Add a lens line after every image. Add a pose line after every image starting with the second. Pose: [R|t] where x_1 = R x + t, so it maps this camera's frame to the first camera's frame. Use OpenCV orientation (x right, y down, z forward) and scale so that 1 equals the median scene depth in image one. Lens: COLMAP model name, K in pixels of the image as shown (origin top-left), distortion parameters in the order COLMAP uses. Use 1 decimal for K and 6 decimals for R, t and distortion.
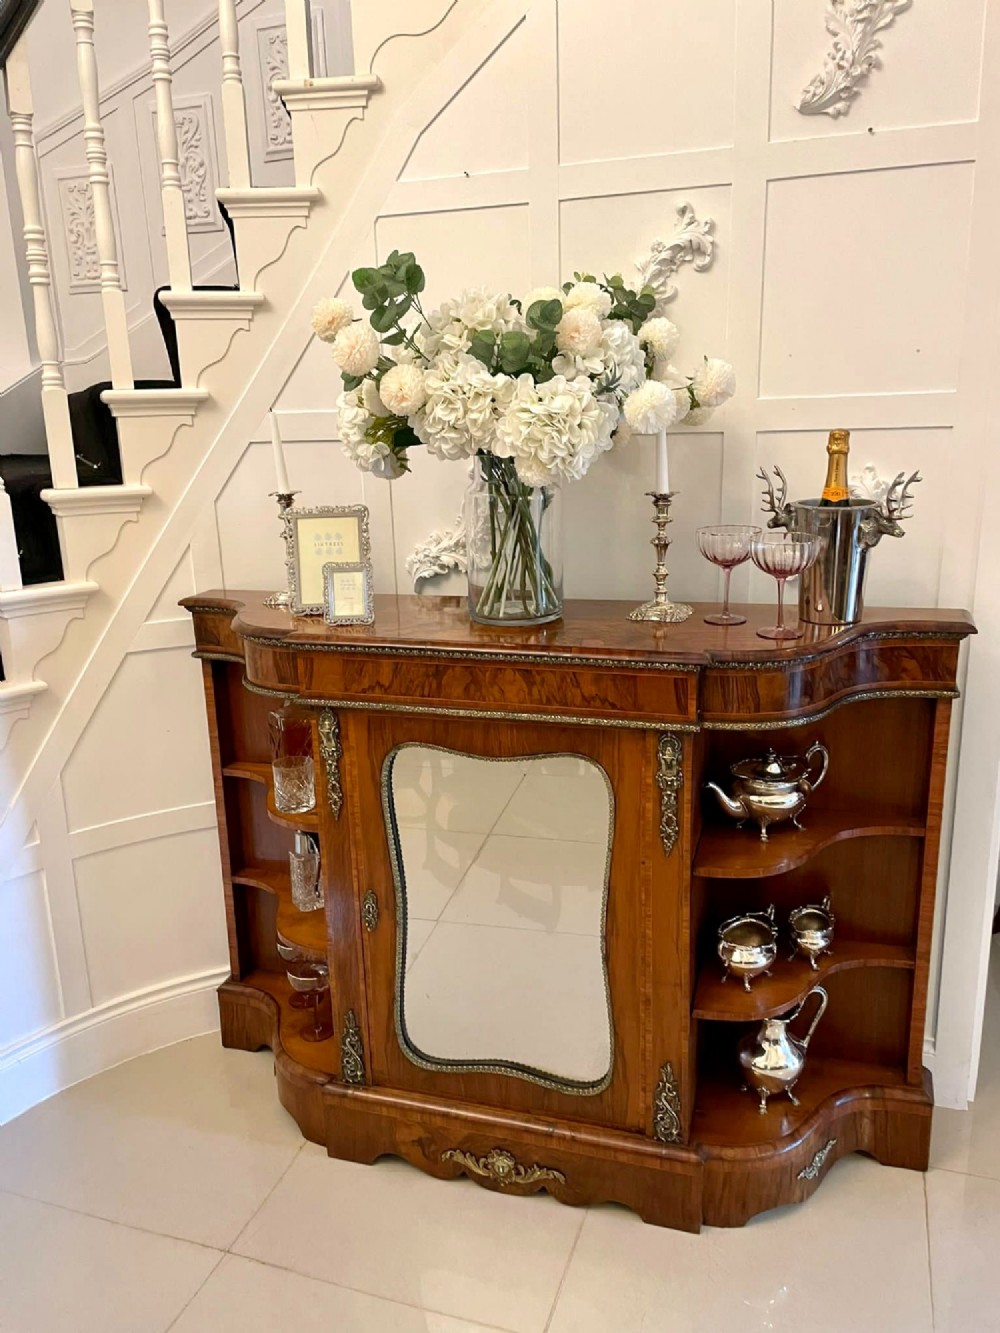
lens RADIAL K [[1040.8, 0, 496.0], [0, 1040.8, 649.5], [0, 0, 1]] dist [0.072900, -0.106039]
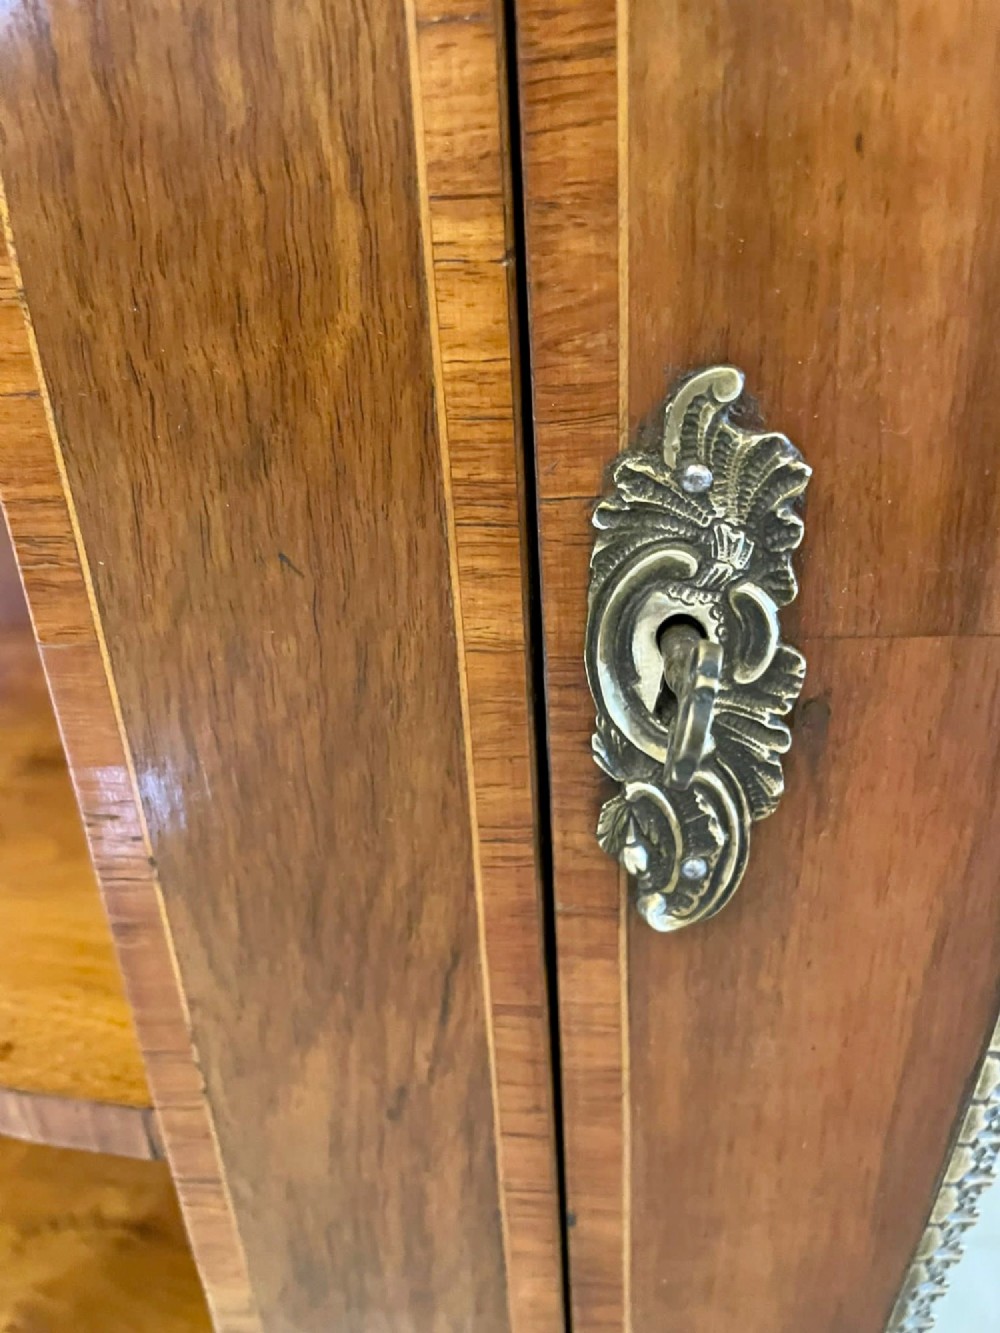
lens RADIAL K [[1040.8, 0, 500.2], [0, 1040.8, 663.6], [0, 0, 1]] dist [0.072900, -0.106039]
pose [[0.979143, -0.103447, 0.174863, -0.146056], [0.072939, 0.982274, 0.172680, 0.234314], [-0.189626, -0.156324, 0.969332, 0.930694]]
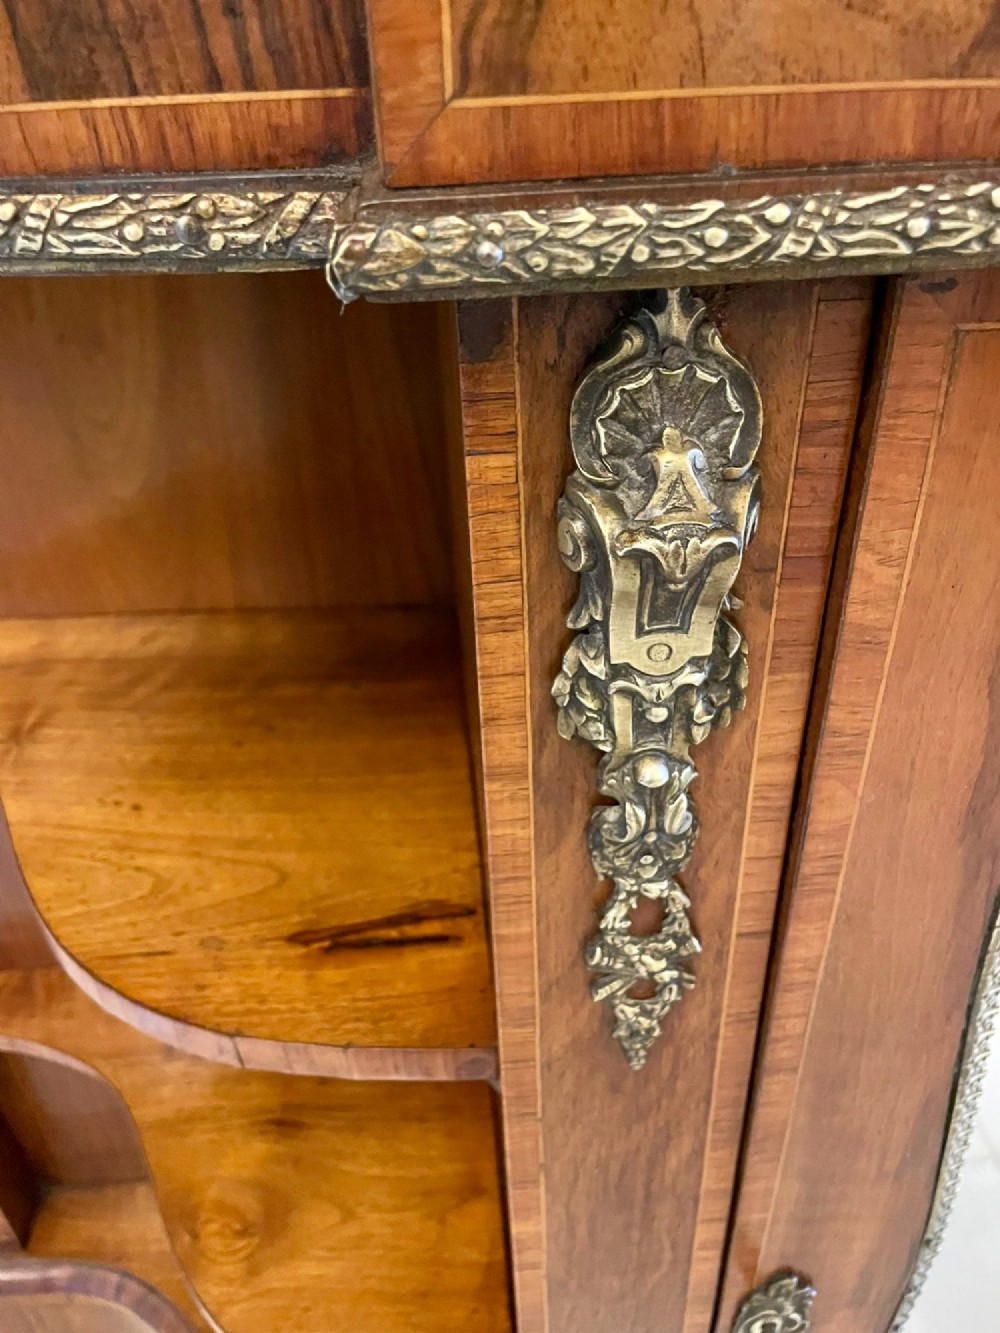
lens RADIAL K [[1040.8, 0, 500.6], [0, 1040.8, 669.5], [0, 0, 1]] dist [0.072900, -0.106039]
pose [[0.927228, -0.216246, 0.305754, -0.204356], [0.100316, 0.930023, 0.353544, 0.049522], [-0.360811, -0.297144, 0.884037, 0.873956]]
